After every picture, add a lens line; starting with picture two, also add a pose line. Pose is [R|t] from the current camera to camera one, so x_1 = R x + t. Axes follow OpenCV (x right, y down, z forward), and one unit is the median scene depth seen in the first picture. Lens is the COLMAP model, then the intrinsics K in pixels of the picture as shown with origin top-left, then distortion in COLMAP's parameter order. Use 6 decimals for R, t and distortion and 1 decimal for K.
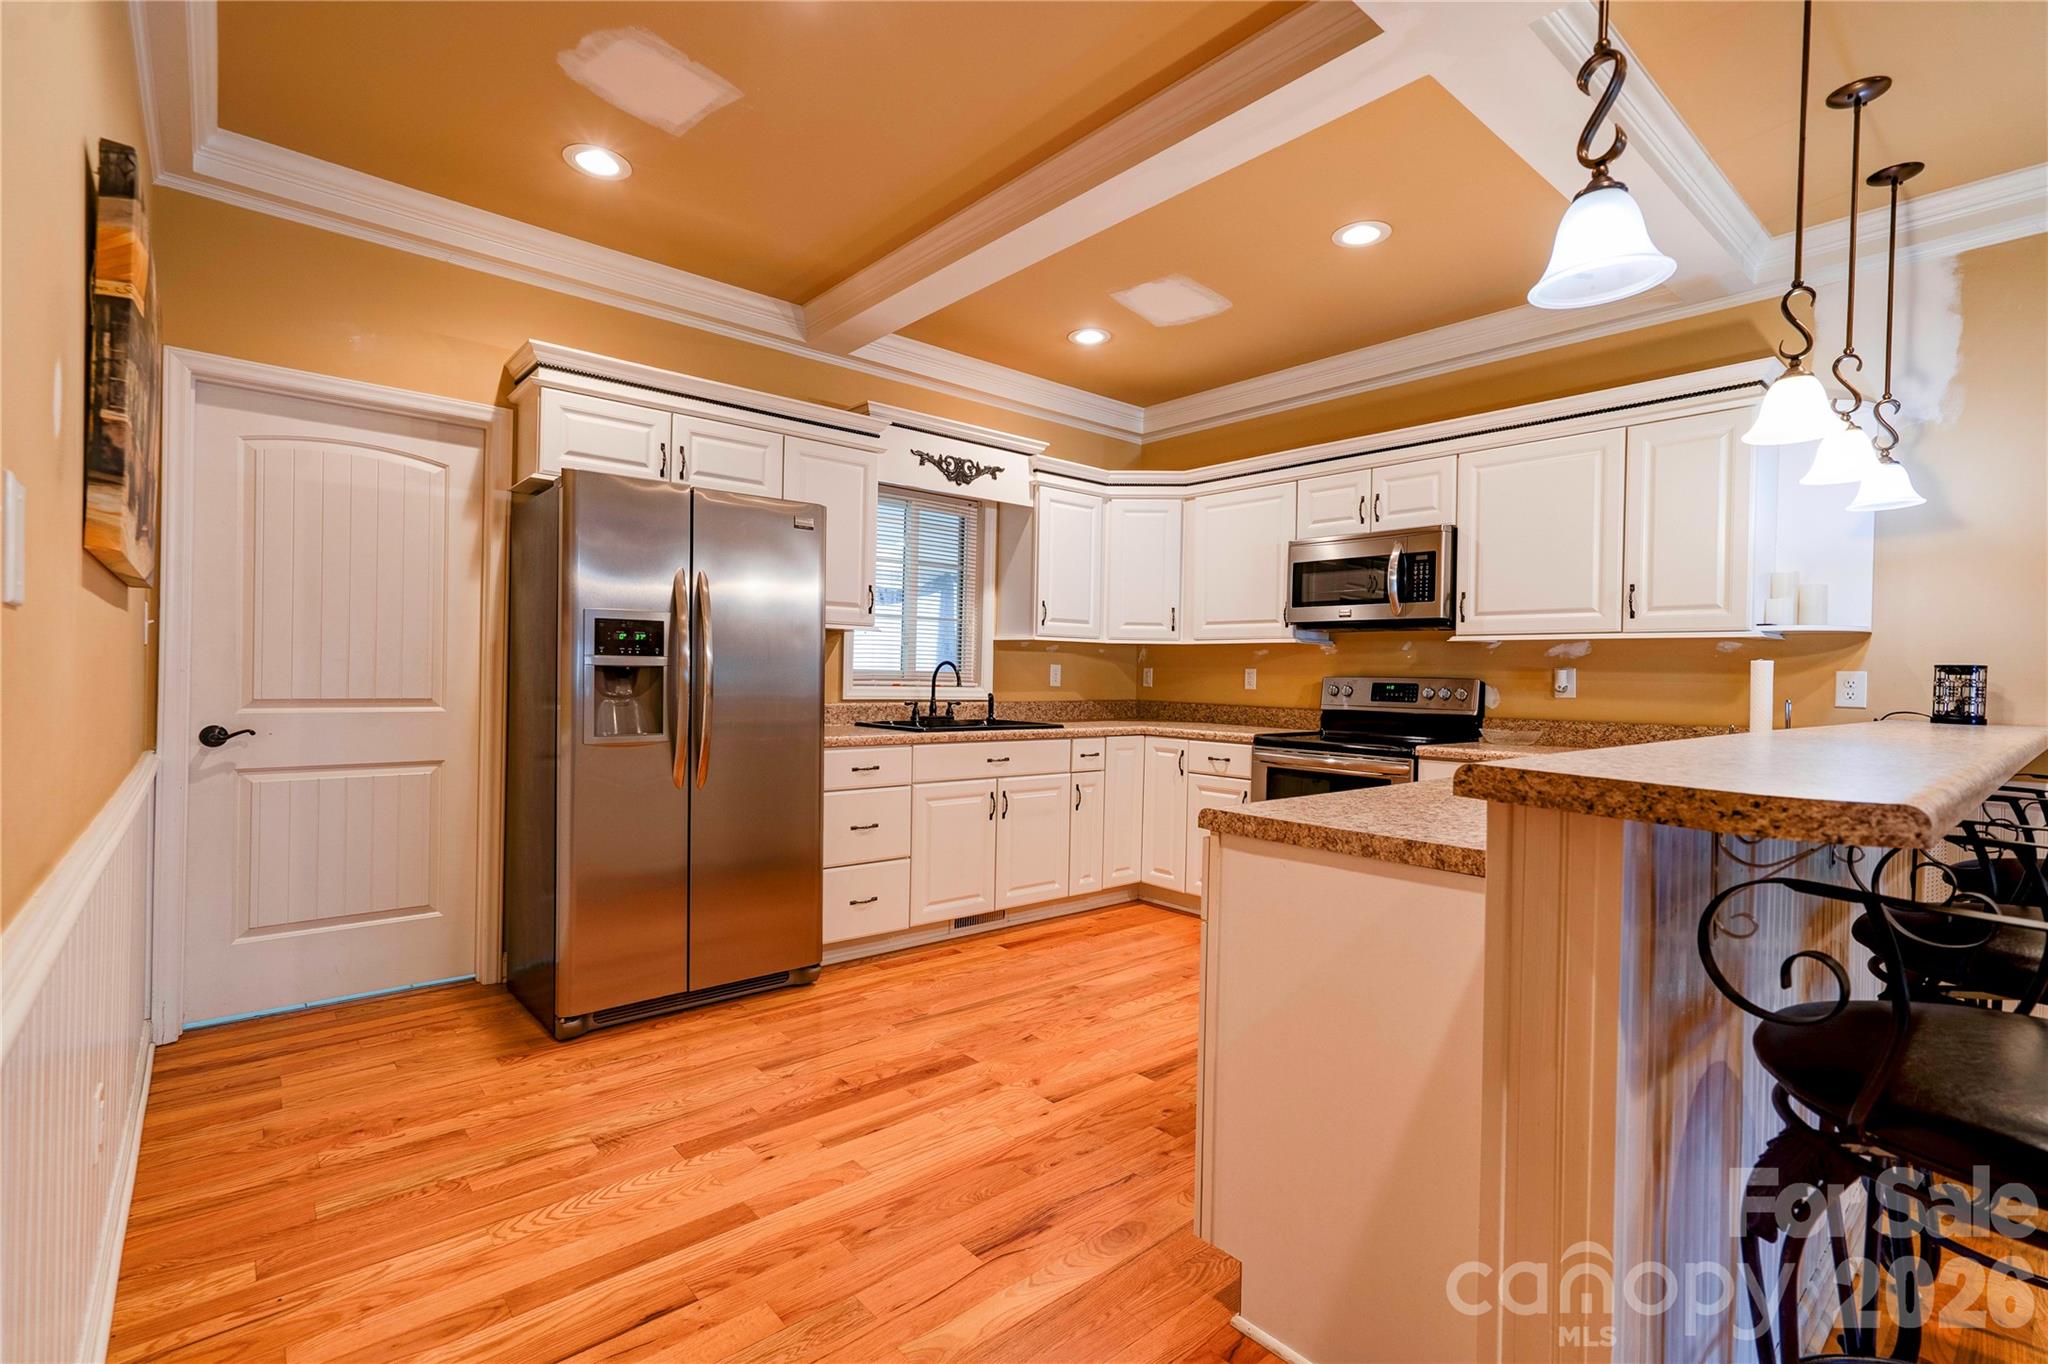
lens RADIAL K [[946.4, 0, 1008.6], [0, 946.4, 682.9], [0, 0, 1]] dist [0.008423, 0.005130]
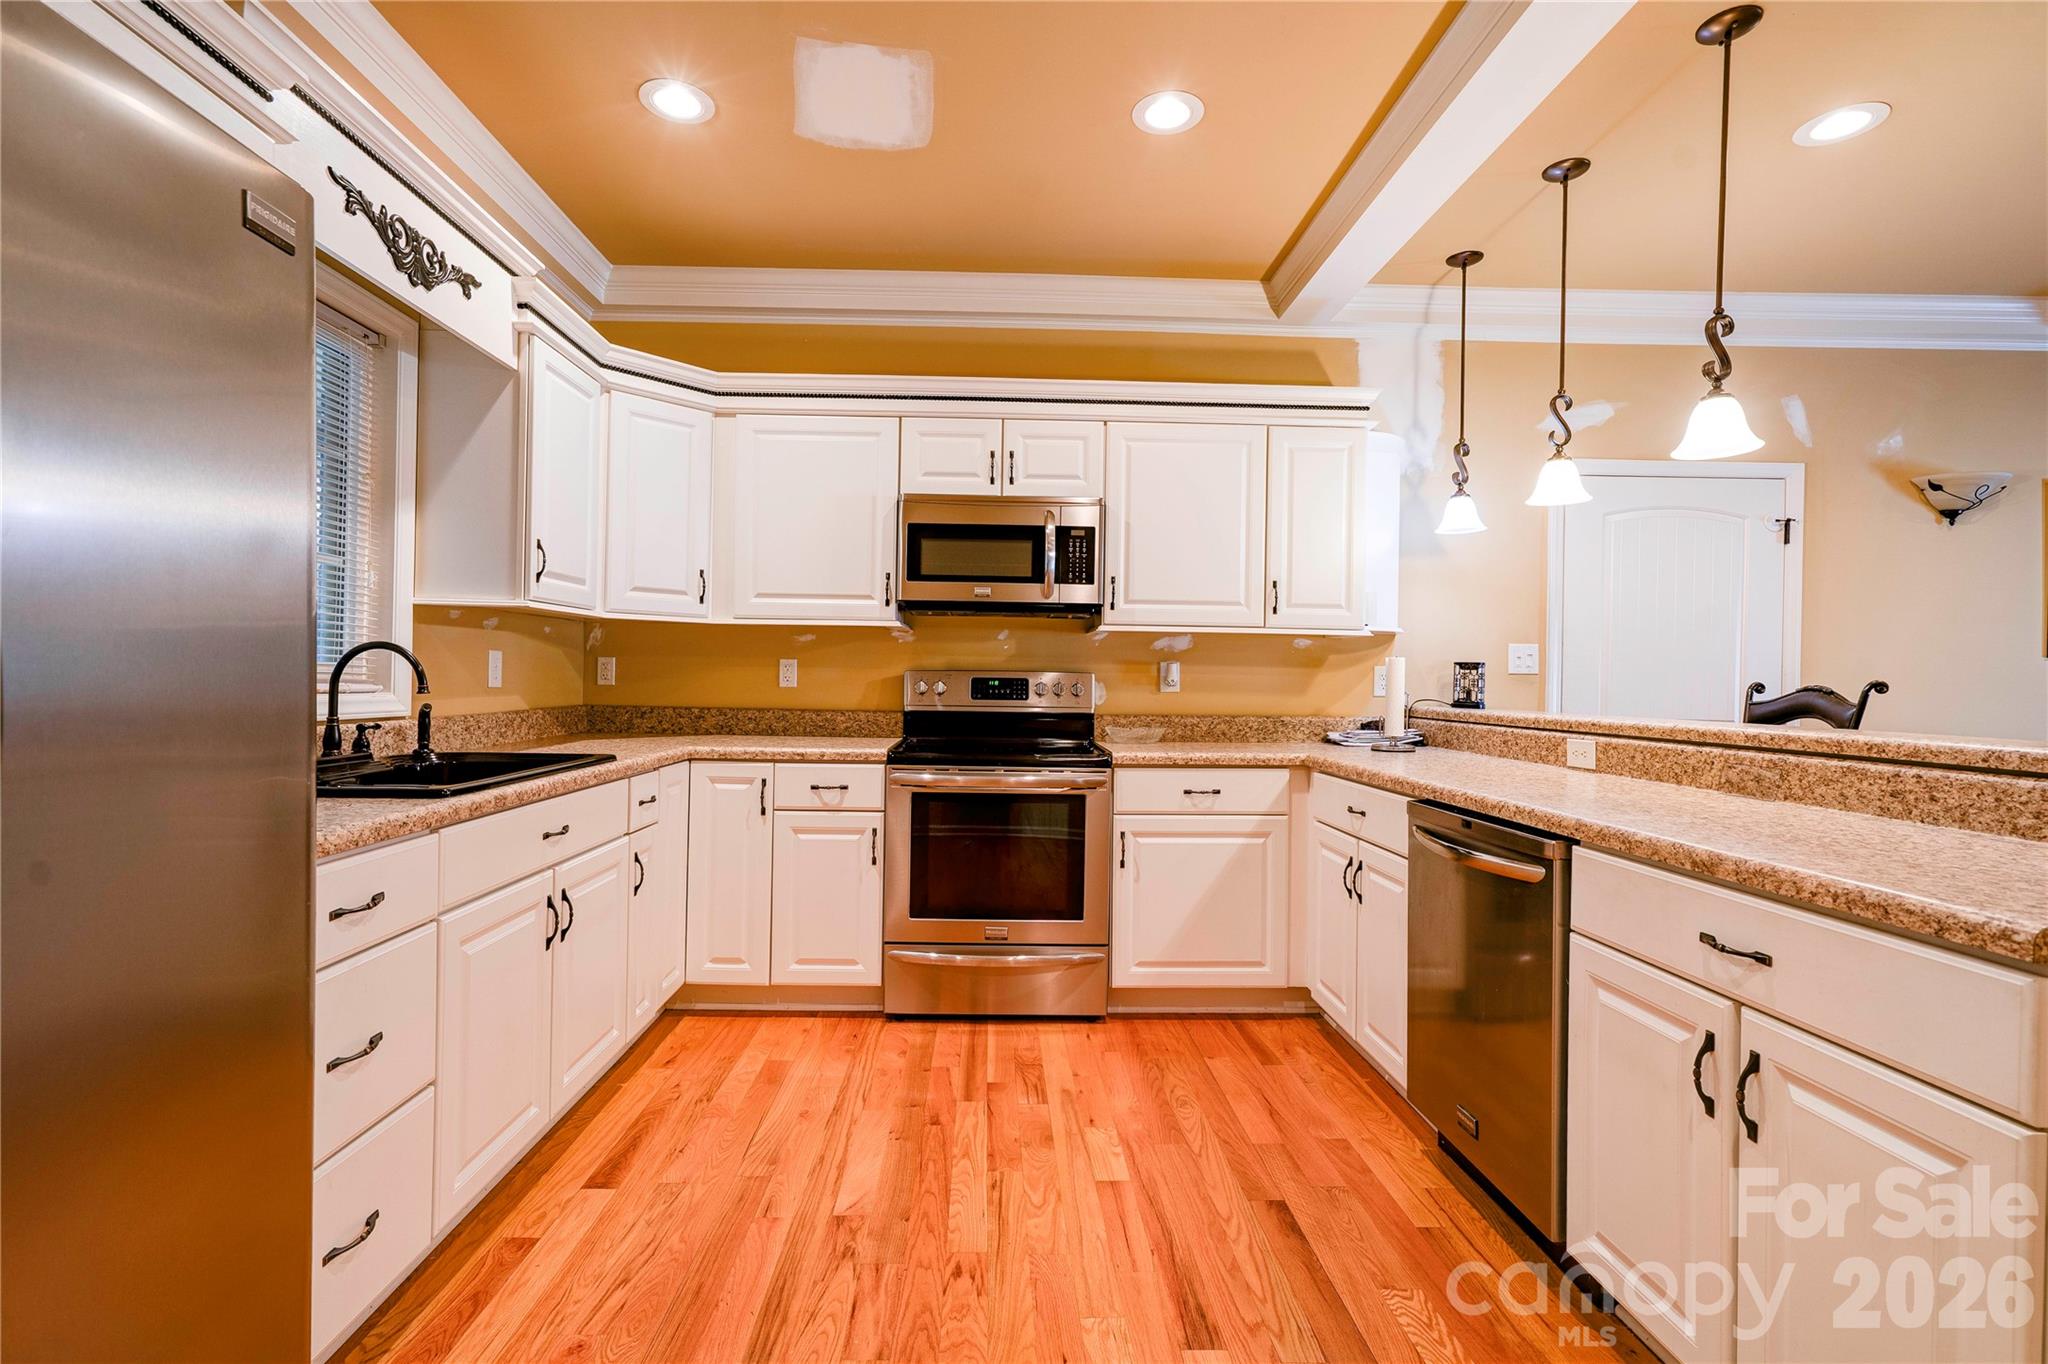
lens RADIAL K [[946.4, 0, 1022.3], [0, 946.4, 679.2], [0, 0, 1]] dist [0.008423, 0.005130]
pose [[0.633278, -0.010624, 0.773851, -0.243047], [0.003722, 0.999936, 0.010682, -0.007726], [-0.773915, -0.003884, 0.633277, 0.448444]]
